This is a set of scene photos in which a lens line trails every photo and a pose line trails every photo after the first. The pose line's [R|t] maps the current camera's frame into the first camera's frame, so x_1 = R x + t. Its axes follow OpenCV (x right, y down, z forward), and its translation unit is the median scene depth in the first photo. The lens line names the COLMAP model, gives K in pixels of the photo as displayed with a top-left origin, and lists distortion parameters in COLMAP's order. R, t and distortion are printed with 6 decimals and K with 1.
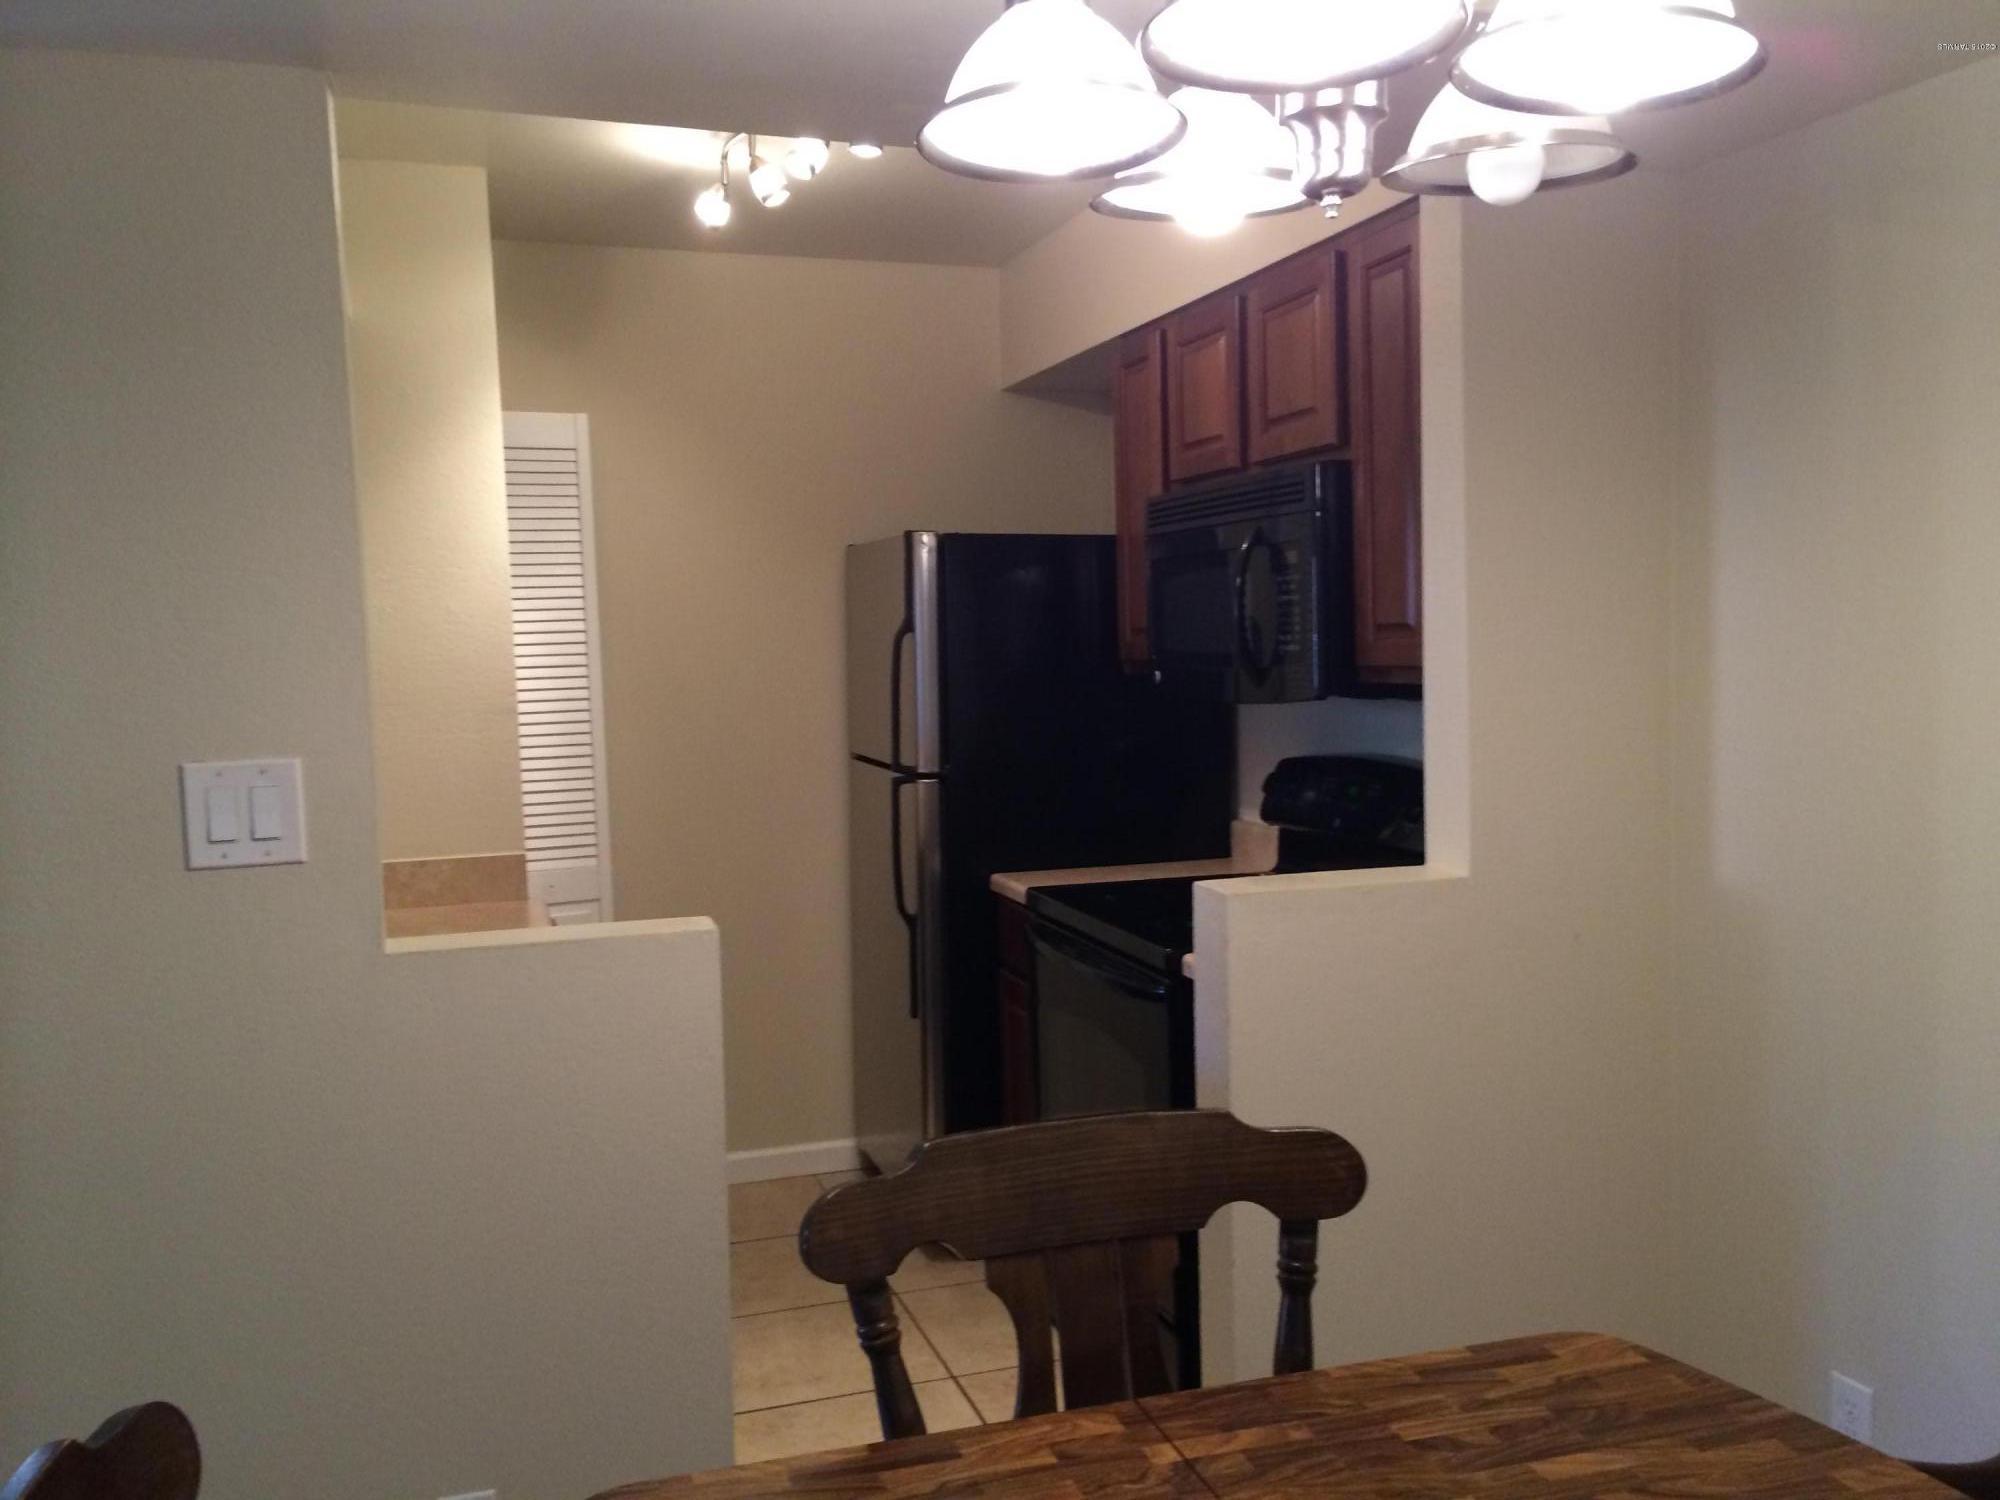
lens RADIAL K [[1637.4, 0, 1000.0], [0, 1637.4, 750.0], [0, 0, 1]] dist [0.049749, -0.083868]
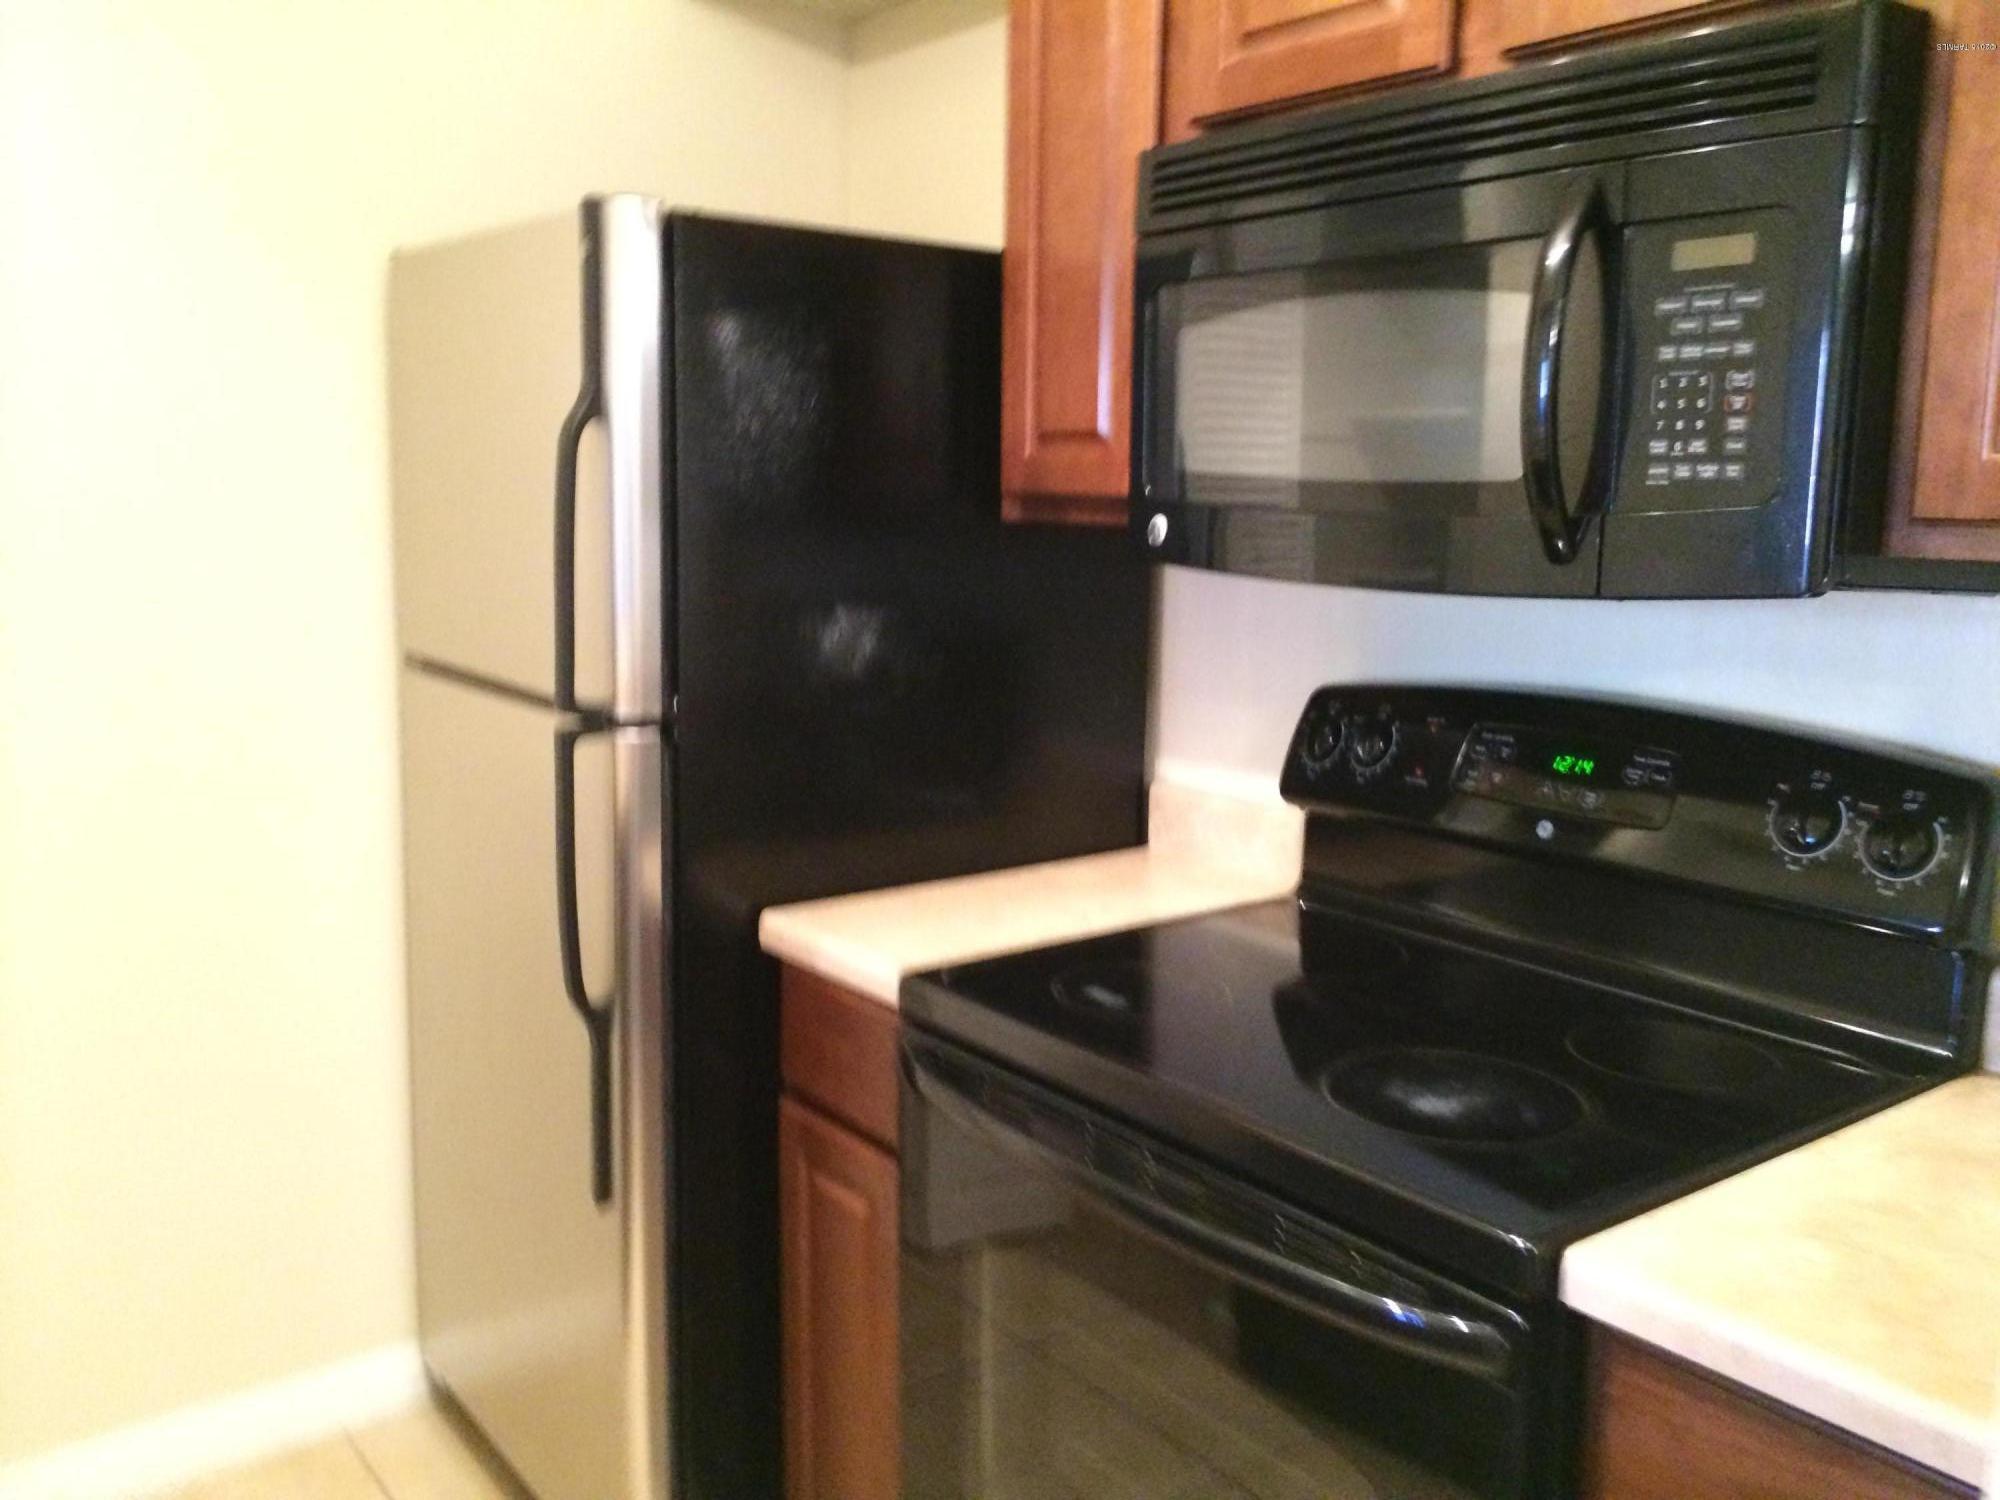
lens RADIAL K [[1881.3, 0, 1000.0], [0, 1881.3, 750.0], [0, 0, 1]] dist [-0.071273, 0.002350]
pose [[0.956092, -0.018609, 0.292474, -0.103096], [-0.004695, 0.996881, 0.078776, -0.020143], [-0.293028, -0.076691, 0.953023, 0.446558]]
